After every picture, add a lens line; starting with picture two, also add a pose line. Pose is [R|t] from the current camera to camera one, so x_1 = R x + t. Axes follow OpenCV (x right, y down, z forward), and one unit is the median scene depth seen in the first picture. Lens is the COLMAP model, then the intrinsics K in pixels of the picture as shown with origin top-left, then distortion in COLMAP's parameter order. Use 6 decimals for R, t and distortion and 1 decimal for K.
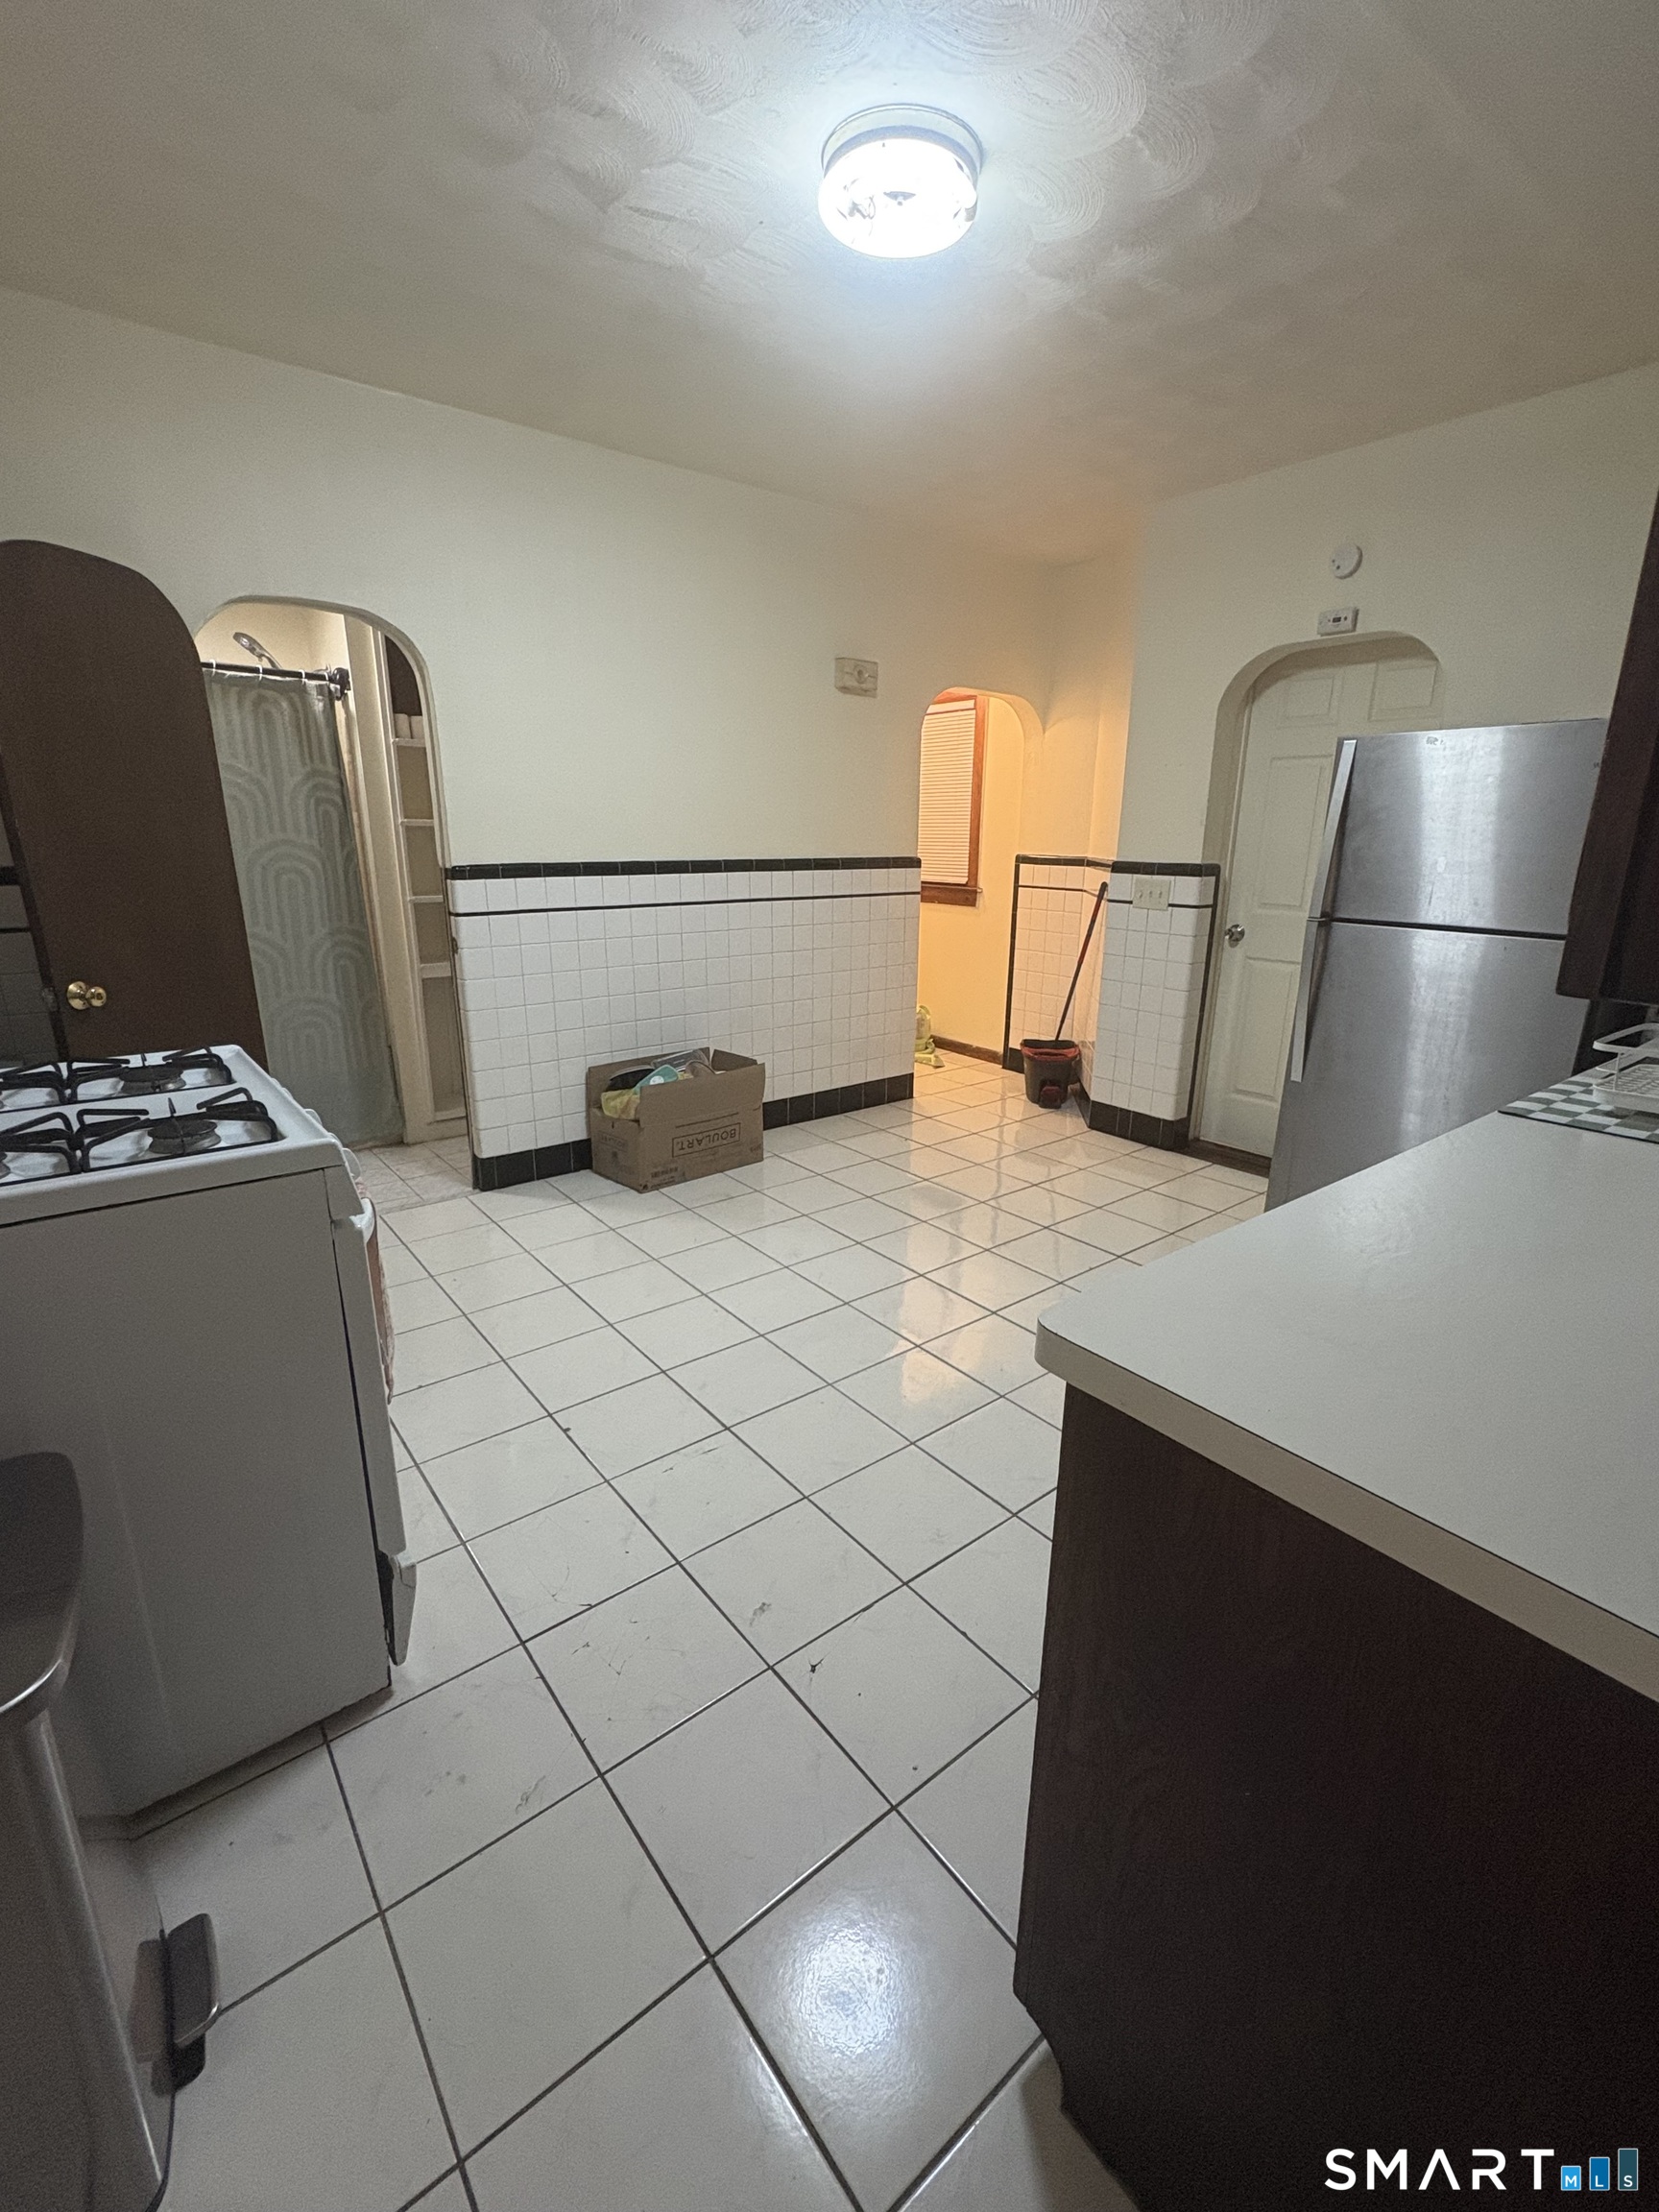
lens RADIAL K [[970.5, 0, 829.5], [0, 970.5, 1106.0], [0, 0, 1]] dist [0.000363, 0.000255]
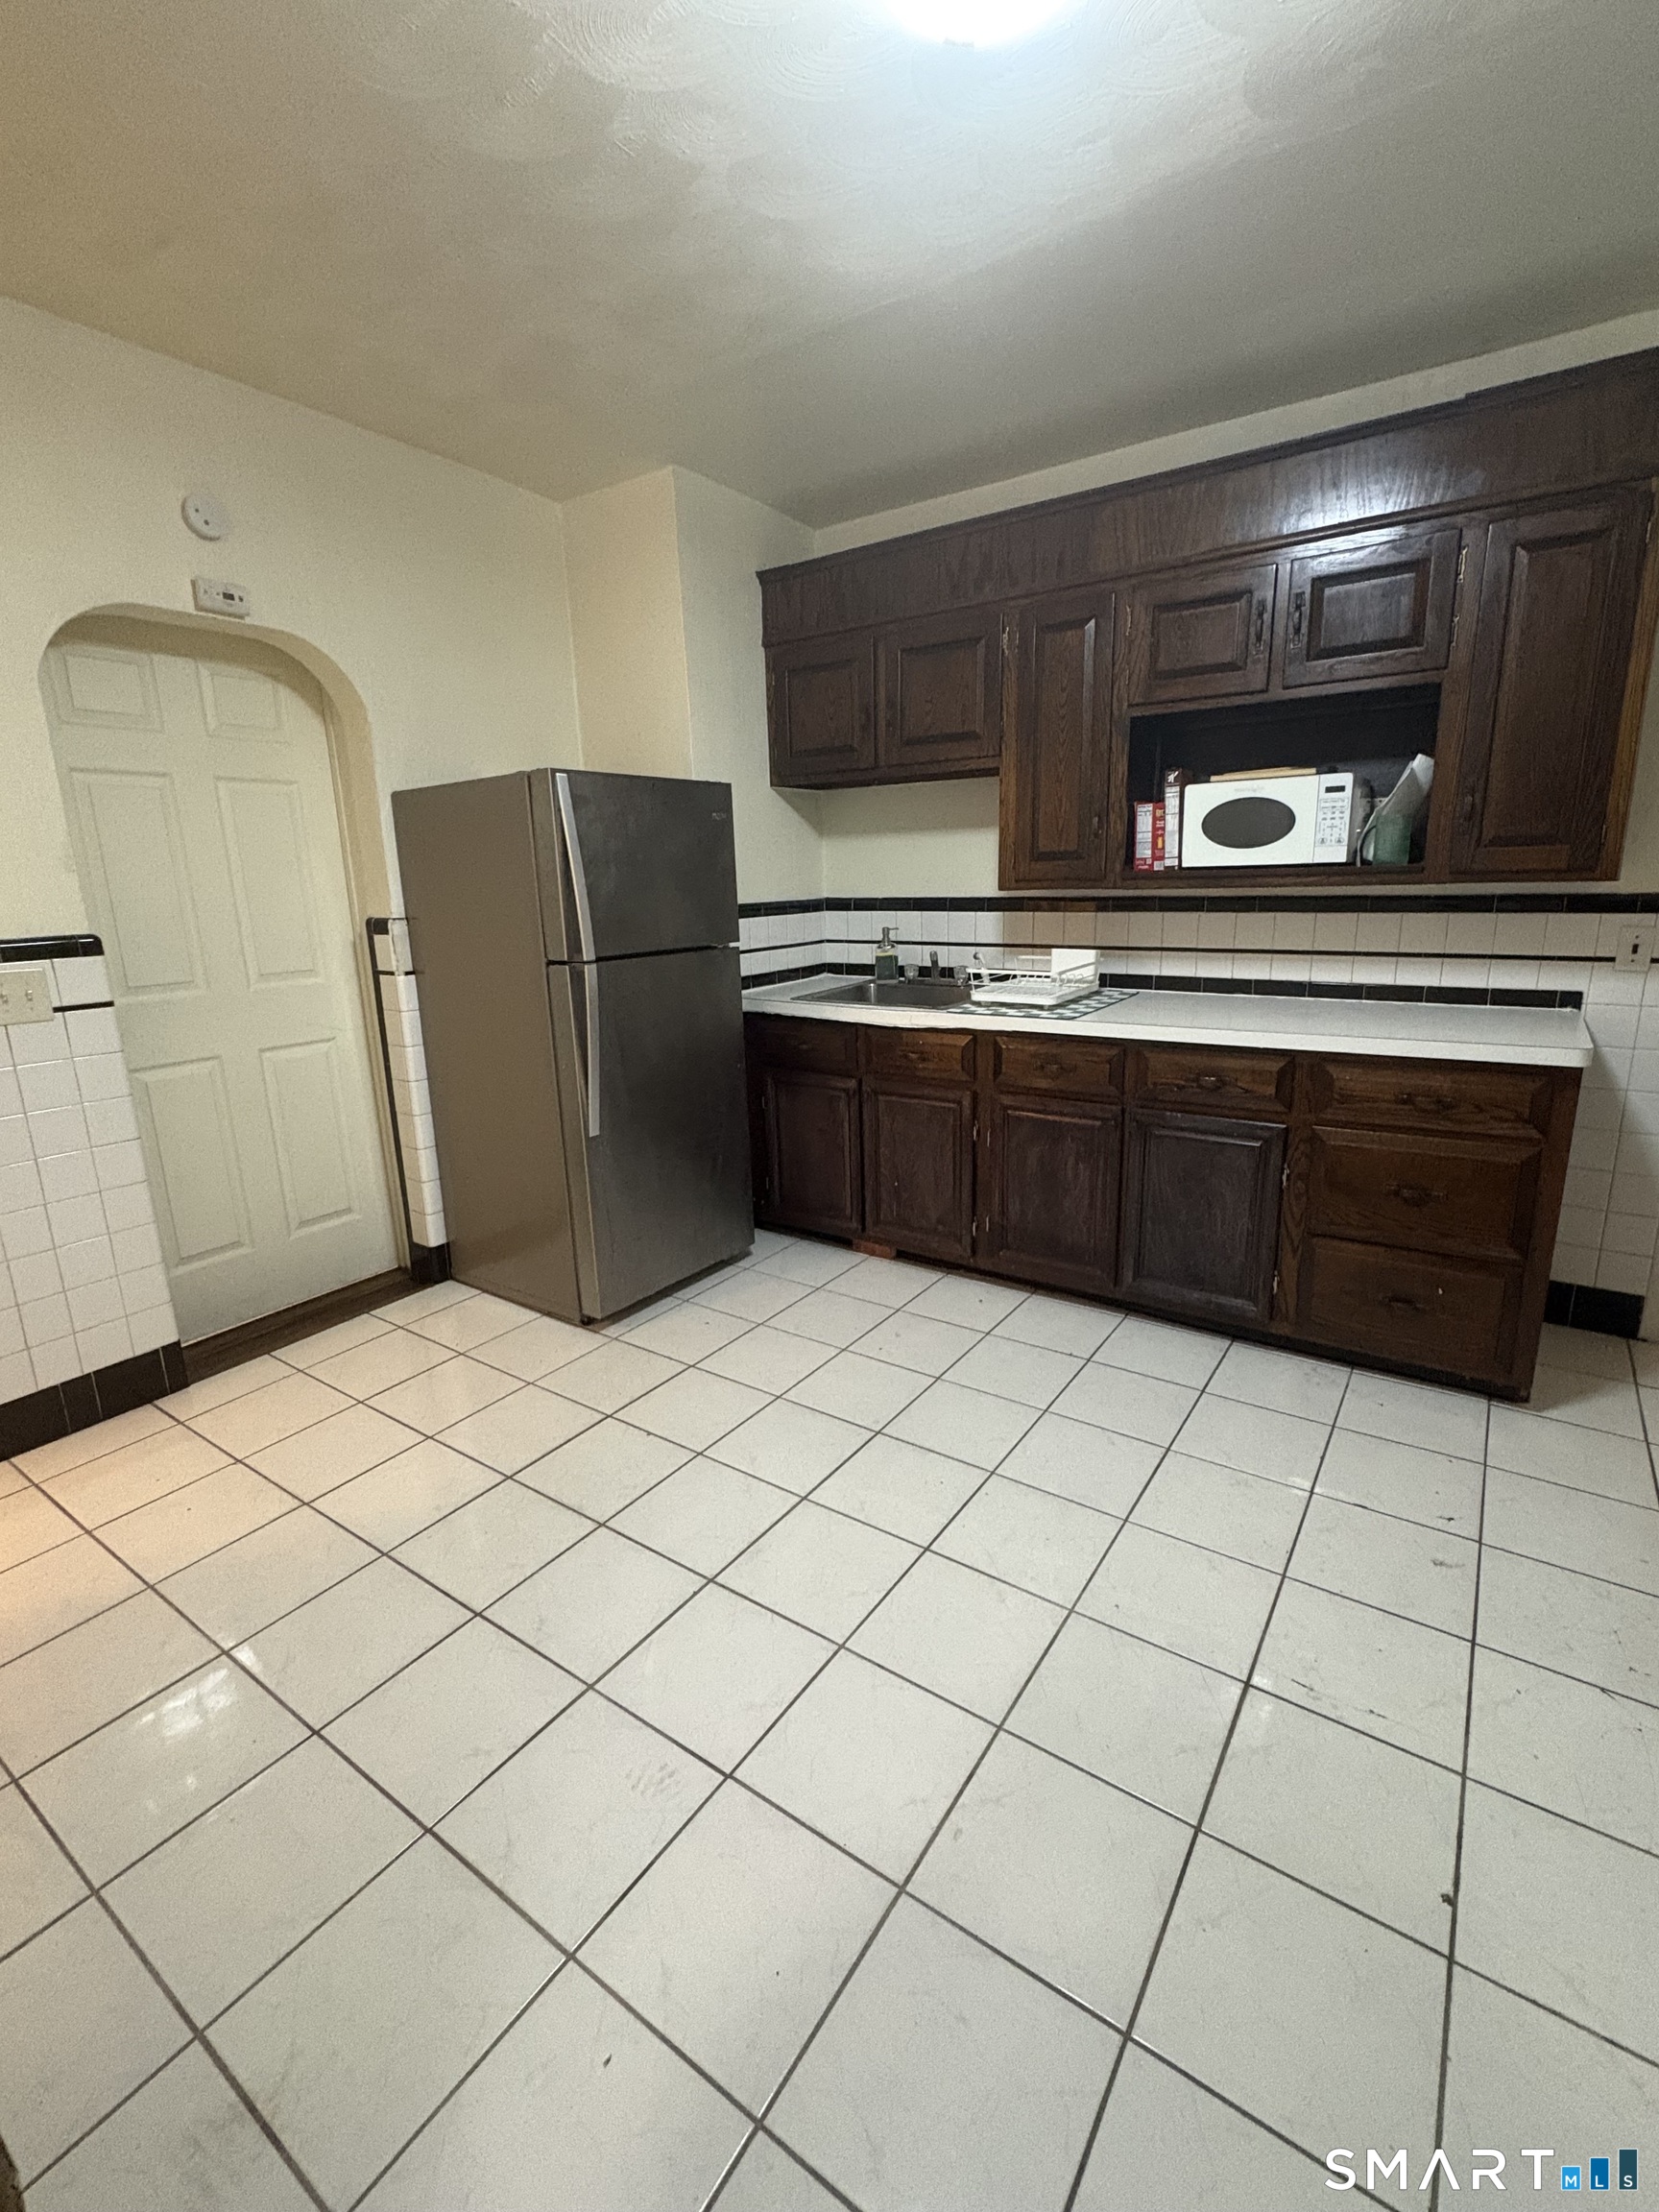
lens RADIAL K [[970.5, 0, 829.5], [0, 970.5, 1106.0], [0, 0, 1]] dist [0.000363, 0.000255]
pose [[-0.299127, -0.221679, 0.928107, -0.361969], [0.288735, 0.906017, 0.309461, -0.220097], [-0.909481, 0.360545, -0.207008, 0.794490]]
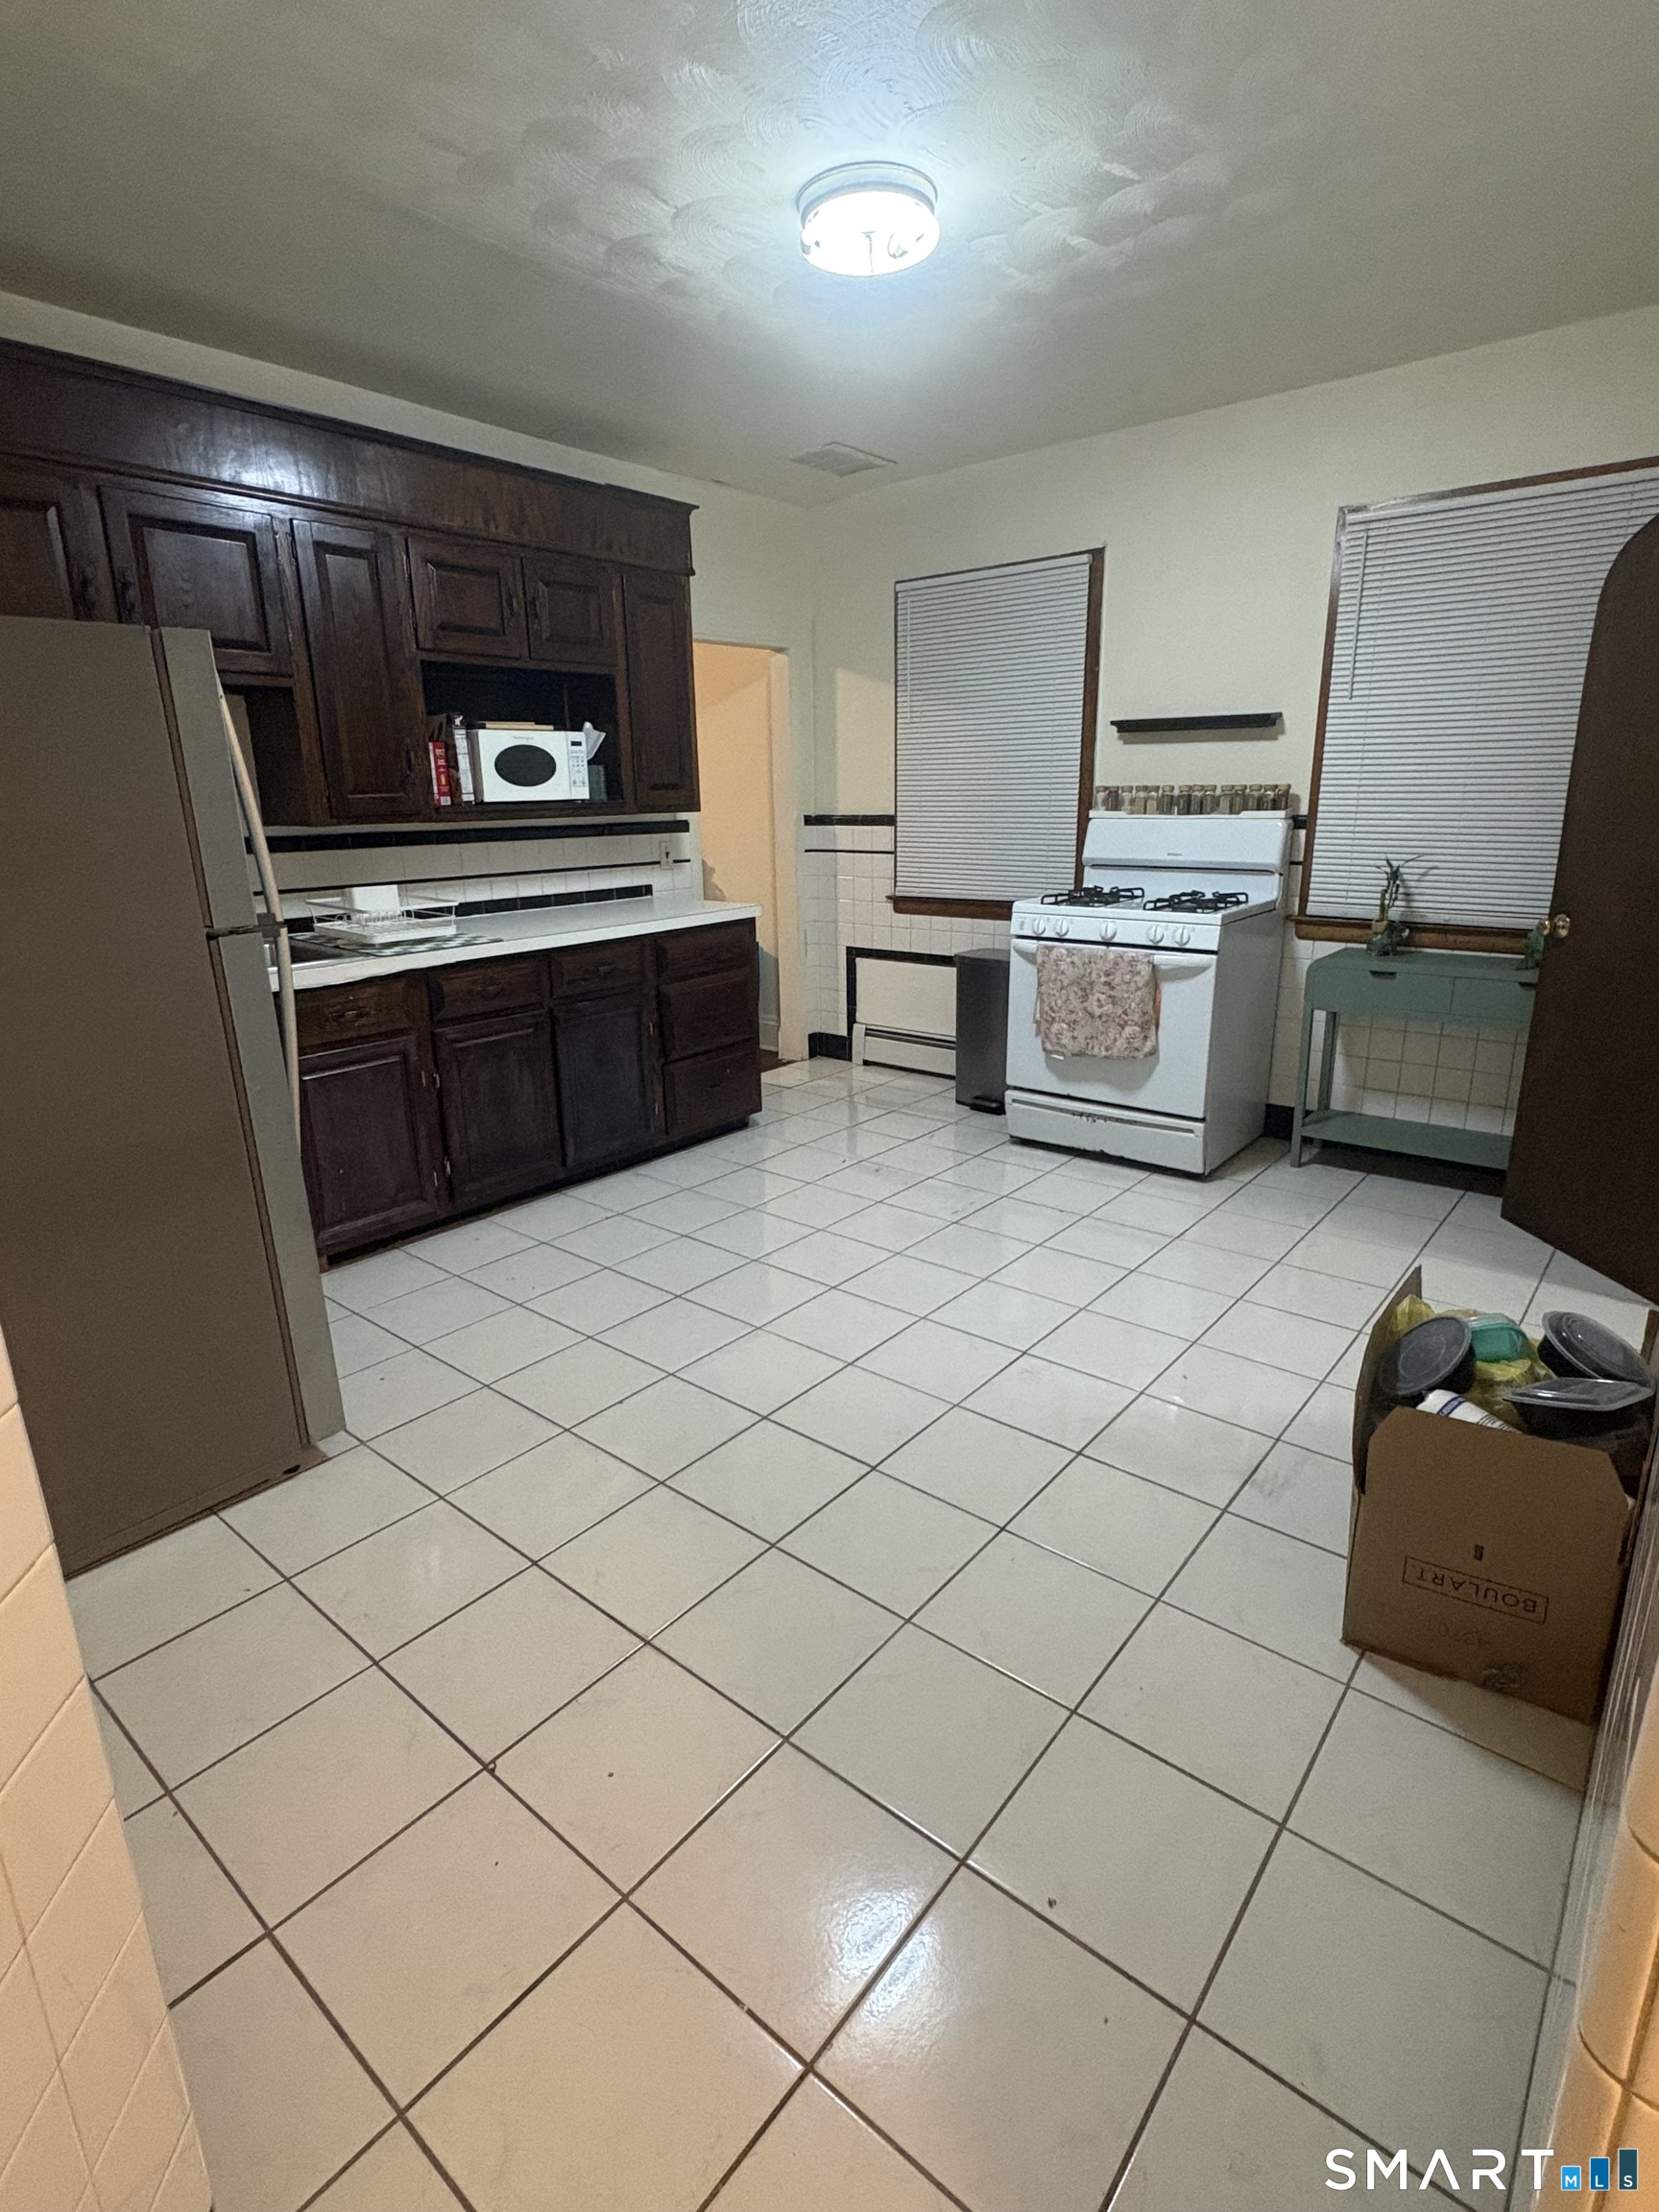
lens RADIAL K [[1110.2, 0, 829.5], [0, 1110.2, 1106.0], [0, 0, 1]] dist [-0.002430, -0.000671]
pose [[-0.977878, 0.064883, -0.198860, 0.228889], [-0.050588, 0.849101, 0.525802, -0.383993], [0.202968, 0.524230, -0.827035, 1.354267]]
